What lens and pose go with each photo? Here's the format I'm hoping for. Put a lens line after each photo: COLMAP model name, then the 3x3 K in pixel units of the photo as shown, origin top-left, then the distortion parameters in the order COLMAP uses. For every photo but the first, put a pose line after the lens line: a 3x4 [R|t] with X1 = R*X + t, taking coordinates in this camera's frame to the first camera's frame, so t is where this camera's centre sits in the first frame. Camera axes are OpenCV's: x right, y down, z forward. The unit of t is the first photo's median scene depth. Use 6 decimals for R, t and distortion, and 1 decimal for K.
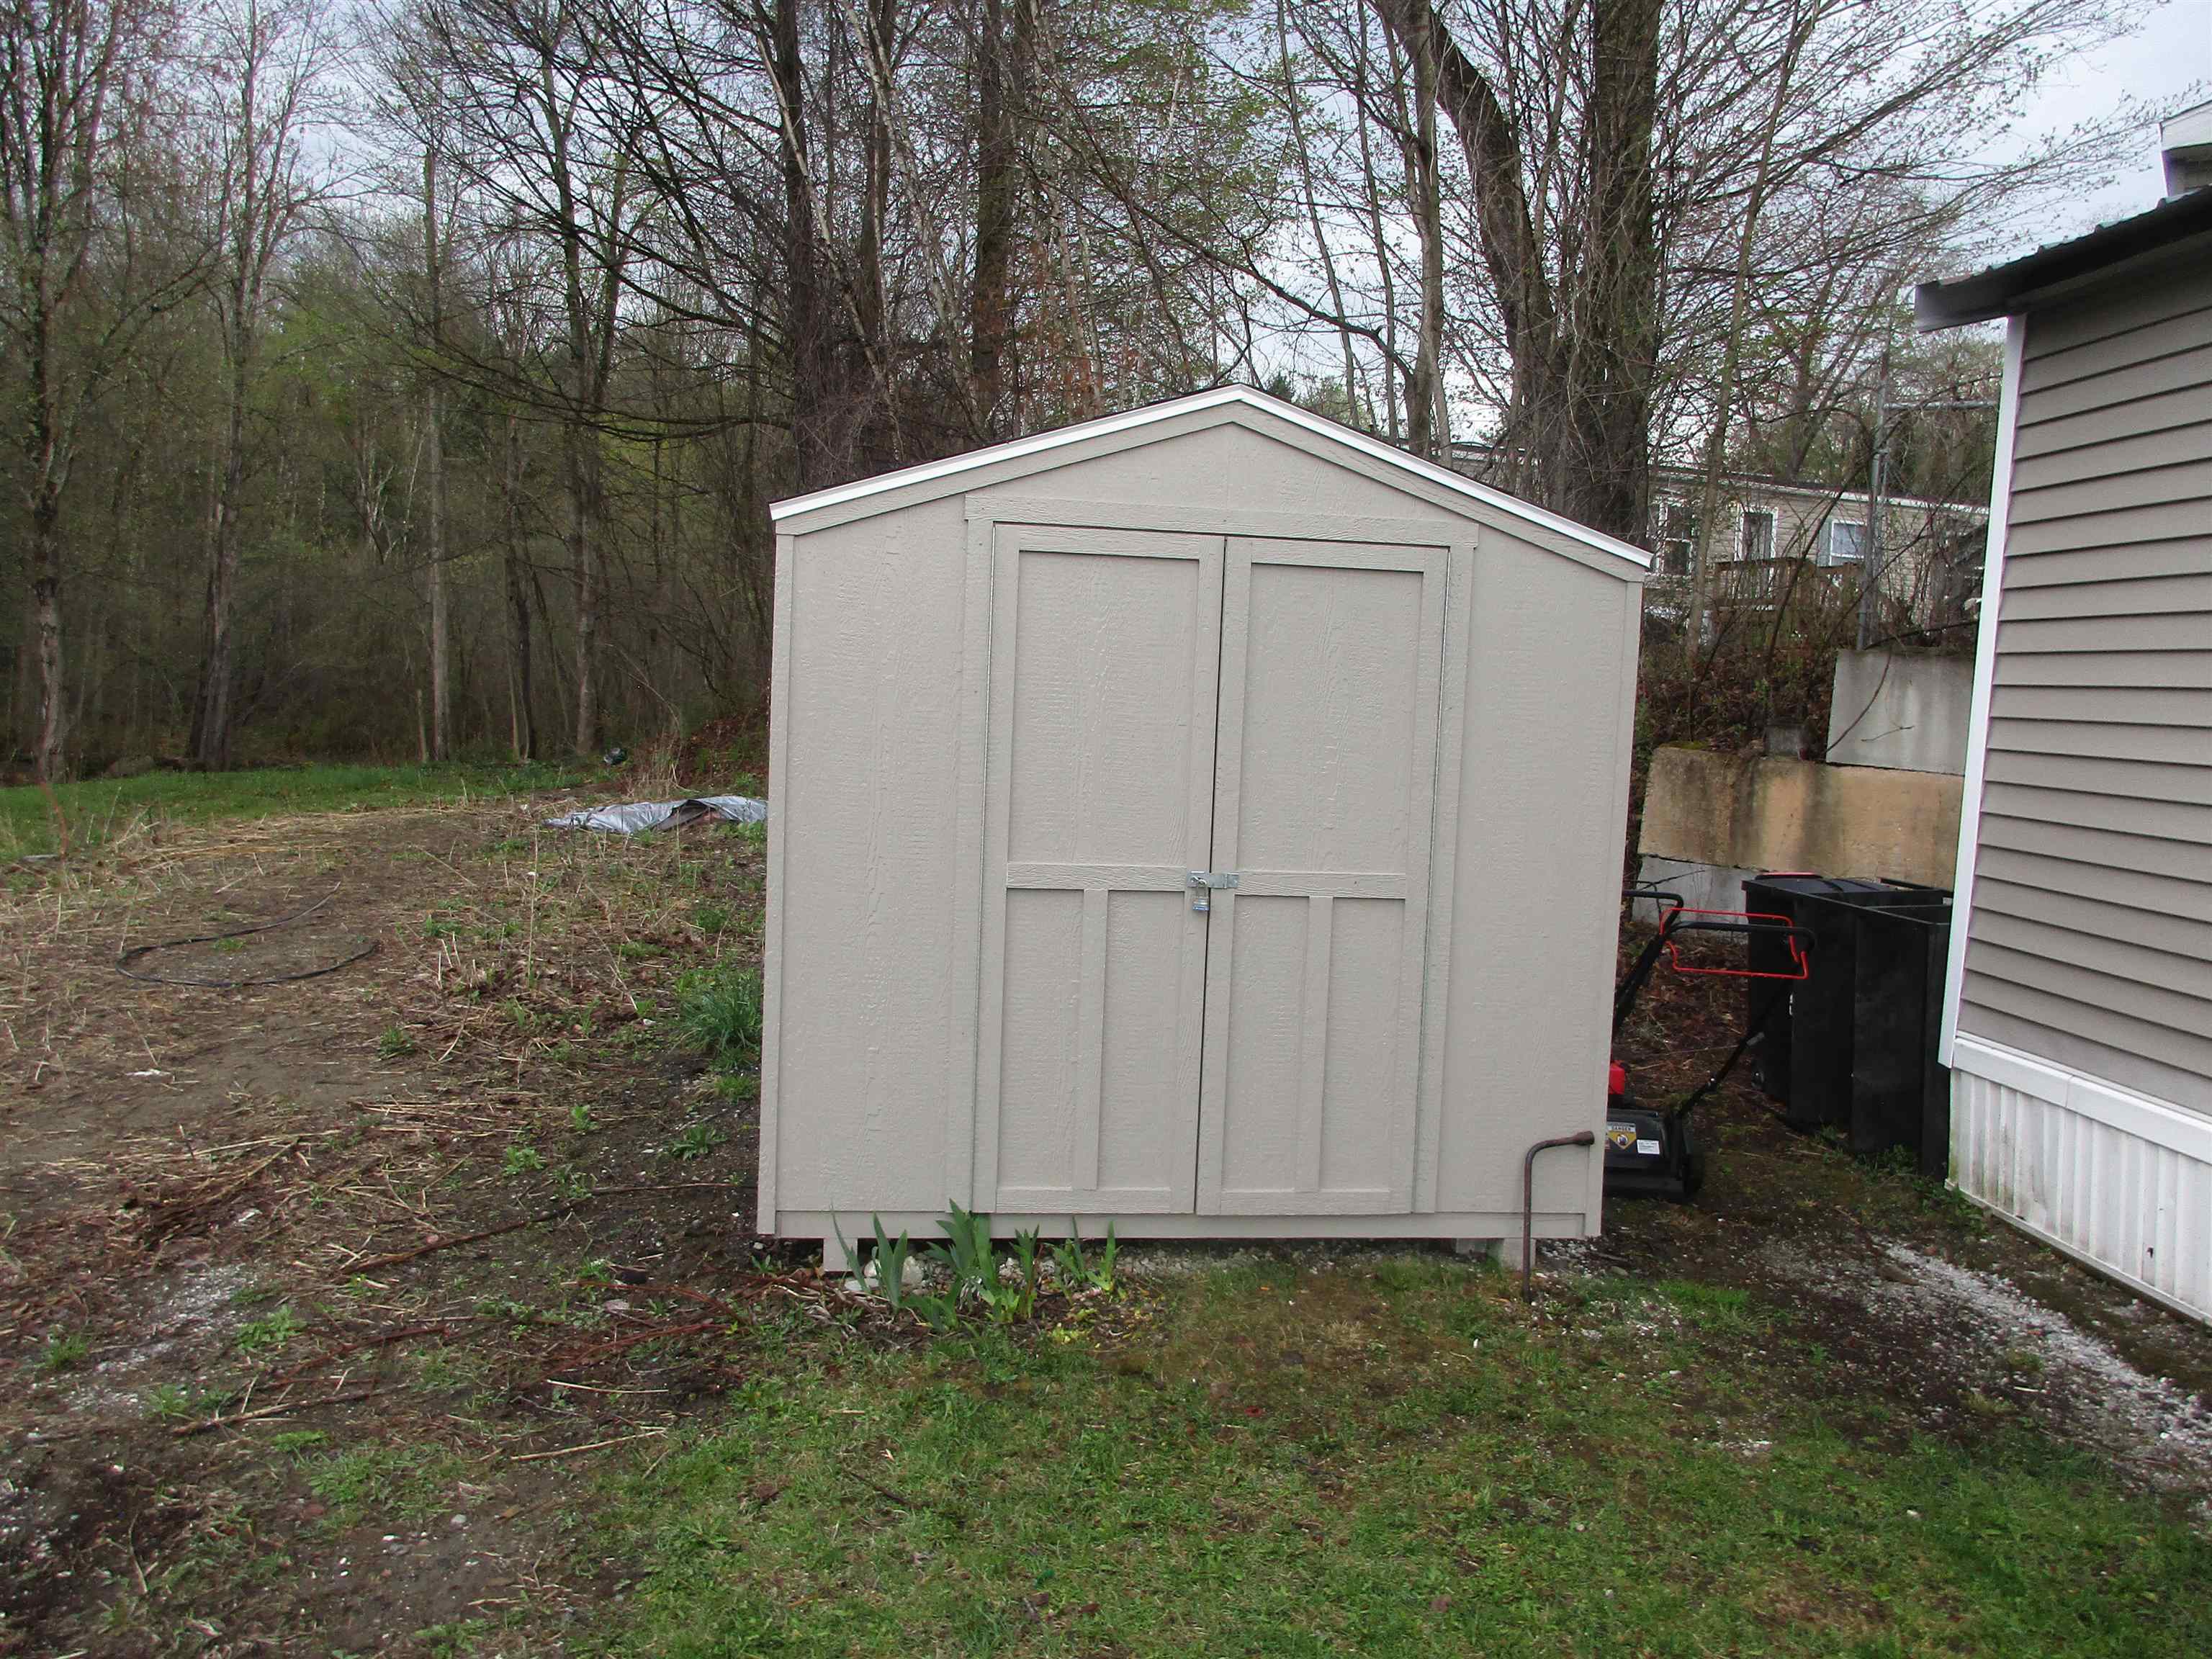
lens RADIAL K [[1646.0, 0, 1116.0], [0, 1646.0, 827.9], [0, 0, 1]] dist [0.008966, -0.007020]
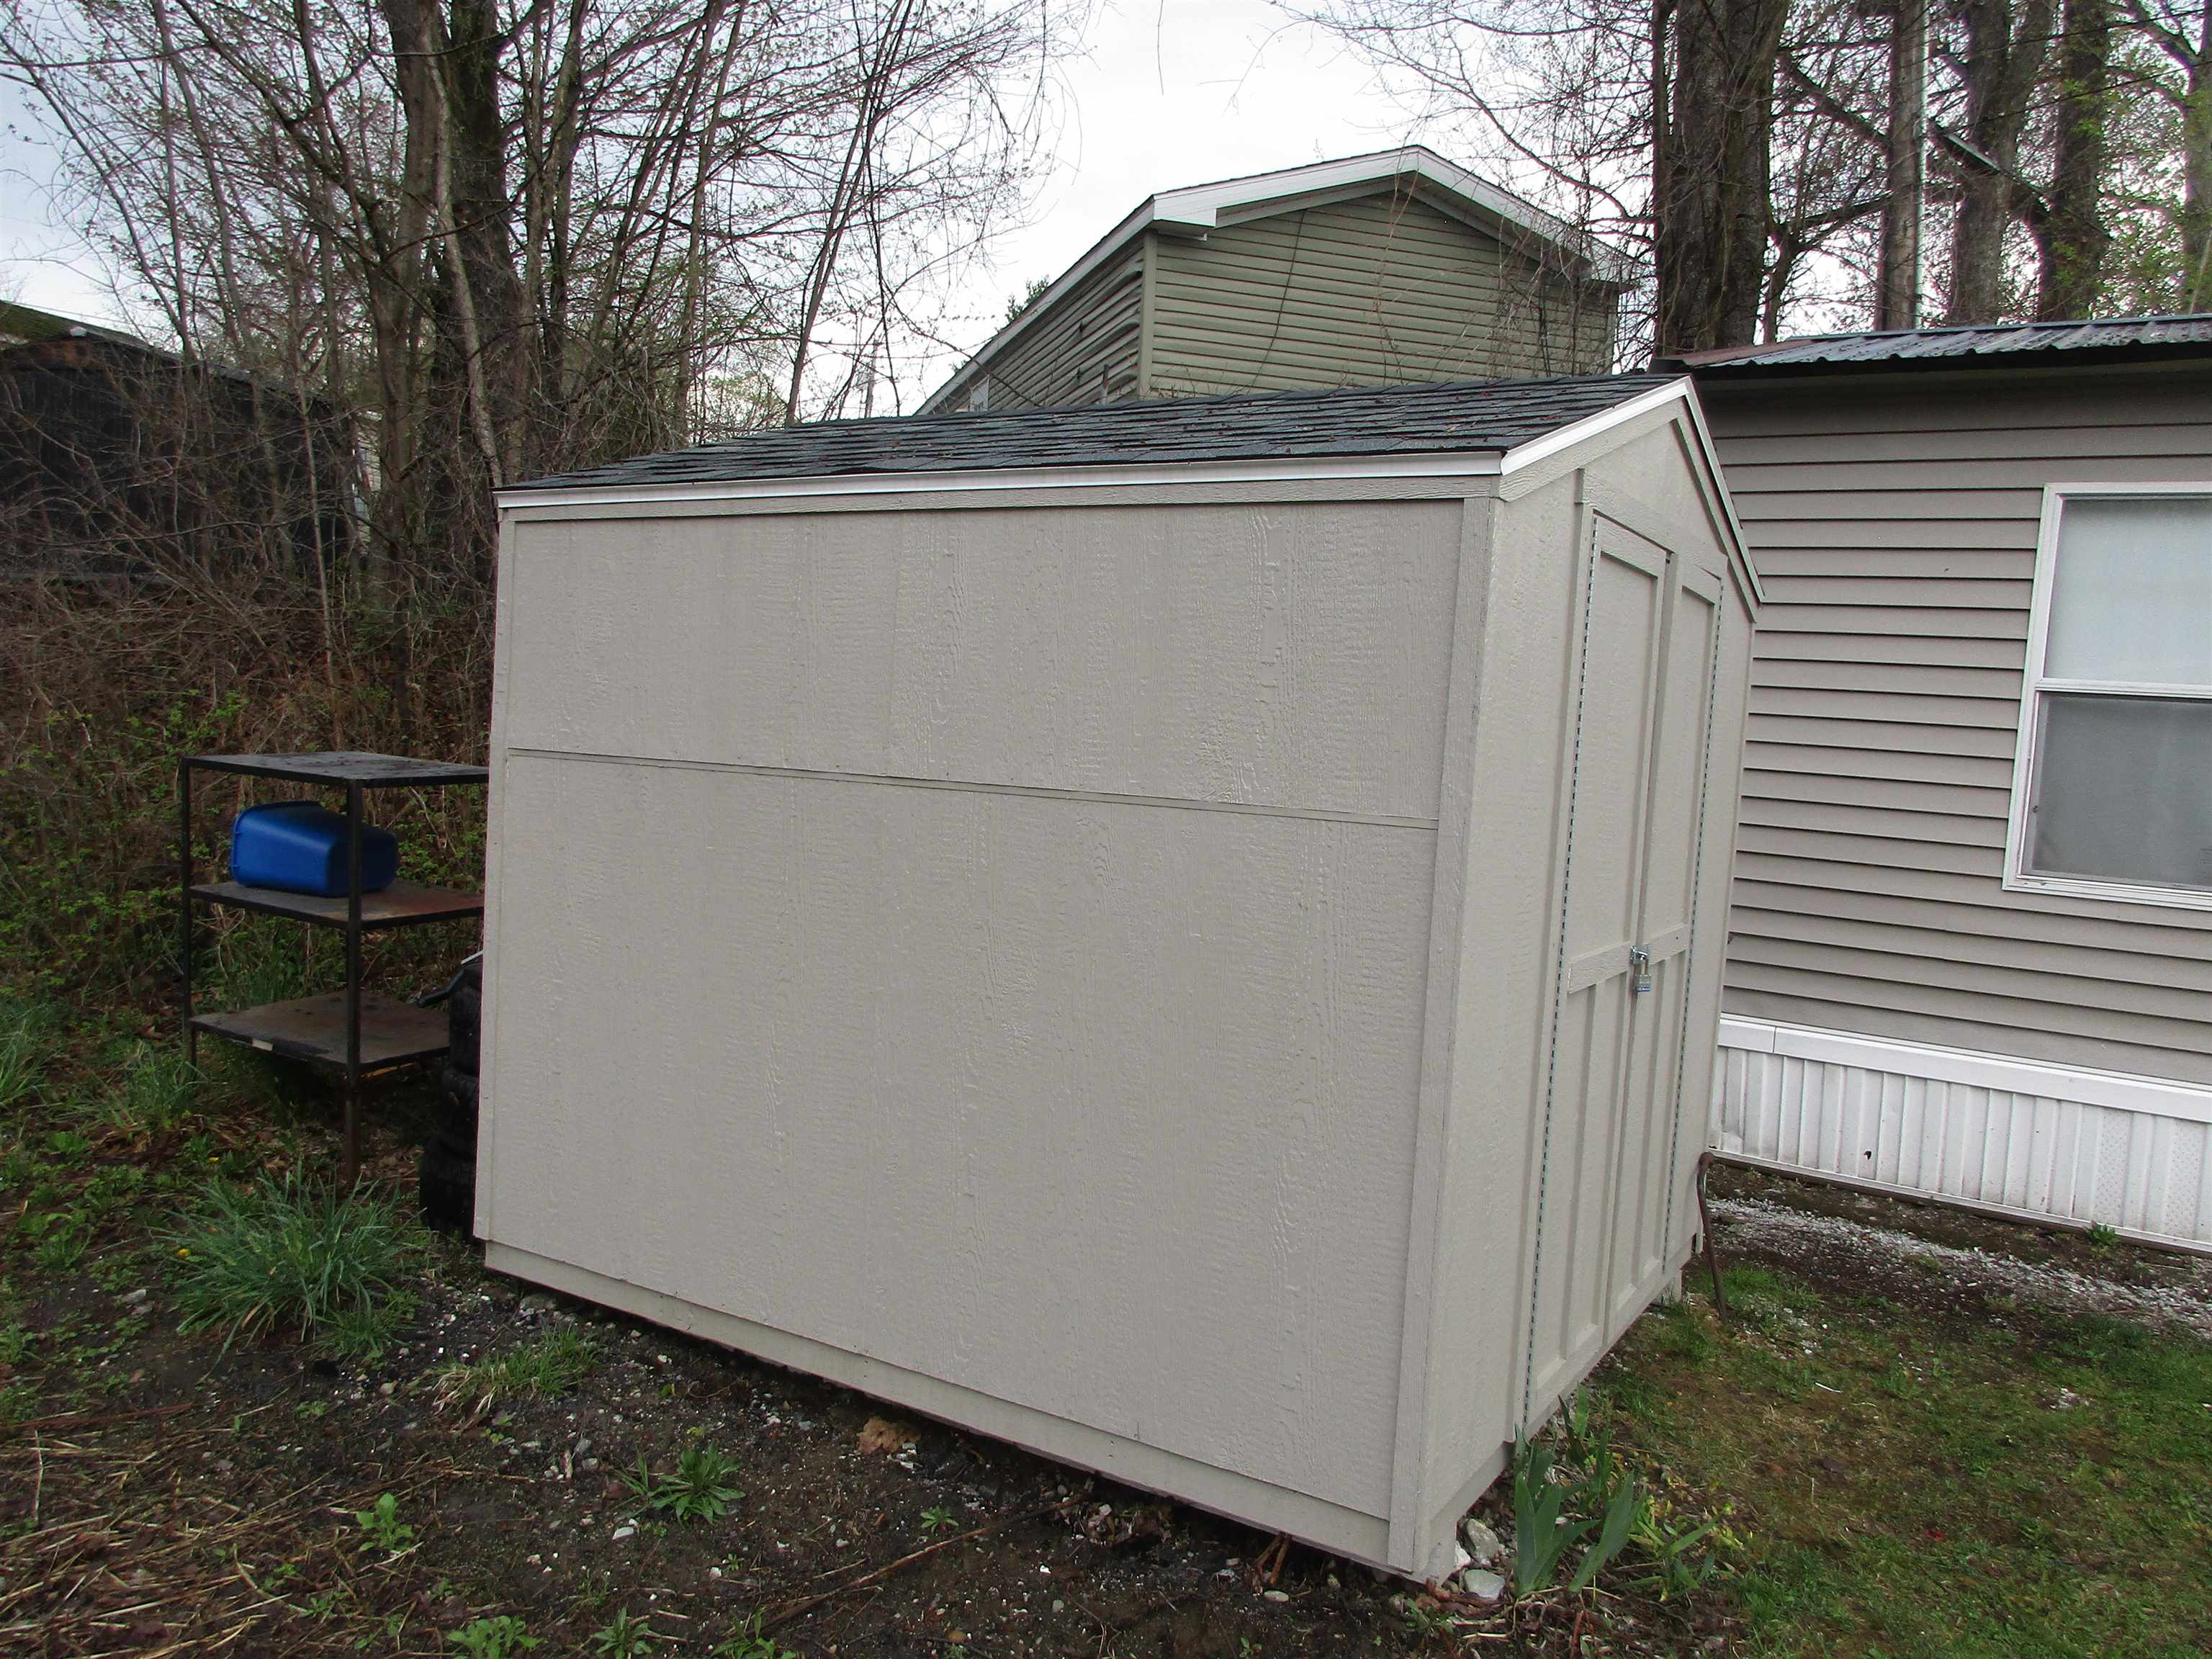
lens RADIAL K [[1646.0, 0, 1108.4], [0, 1646.0, 826.3], [0, 0, 1]] dist [0.008966, -0.007020]
pose [[0.628146, -0.053239, 0.776272, -0.762005], [0.026896, 0.998546, 0.046720, -0.080063], [-0.777631, -0.008468, 0.628664, 0.667620]]
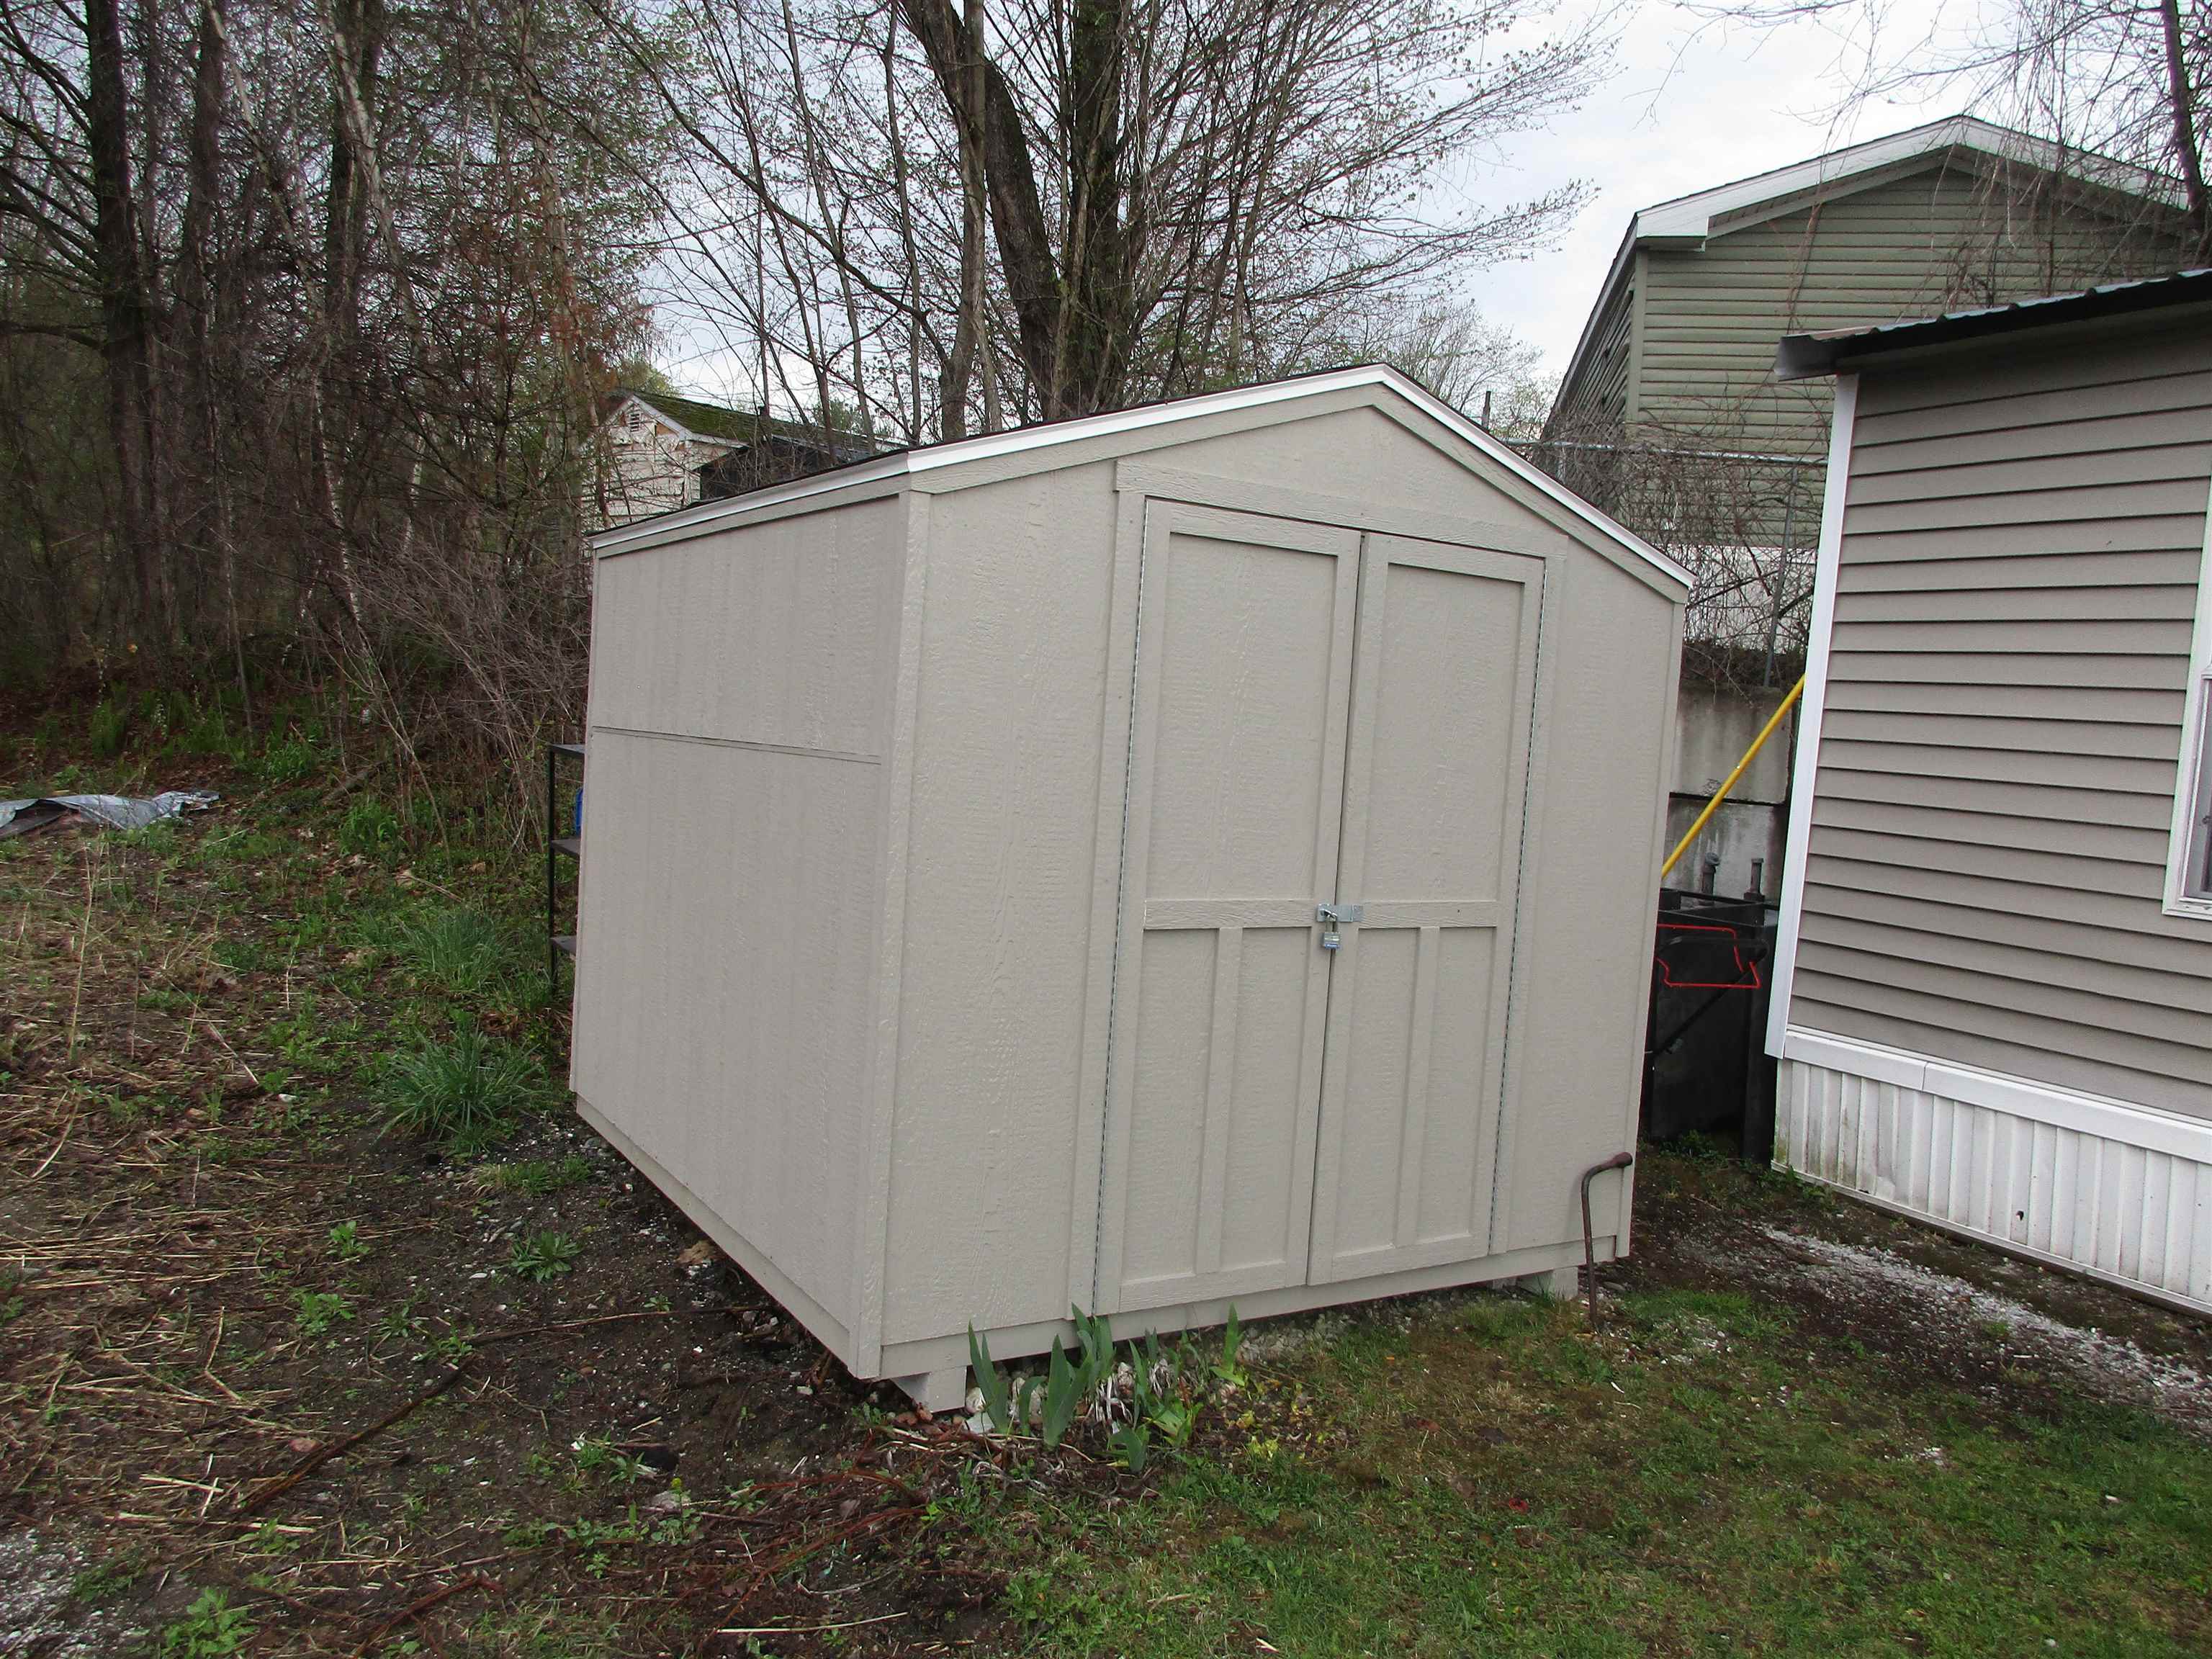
lens RADIAL K [[1646.0, 0, 1104.3], [0, 1646.0, 826.0], [0, 0, 1]] dist [0.008966, -0.007020]
pose [[0.913829, -0.008172, 0.406017, -0.416601], [0.005870, 0.999959, 0.006913, -0.022468], [-0.406057, -0.003934, 0.913839, 0.226412]]
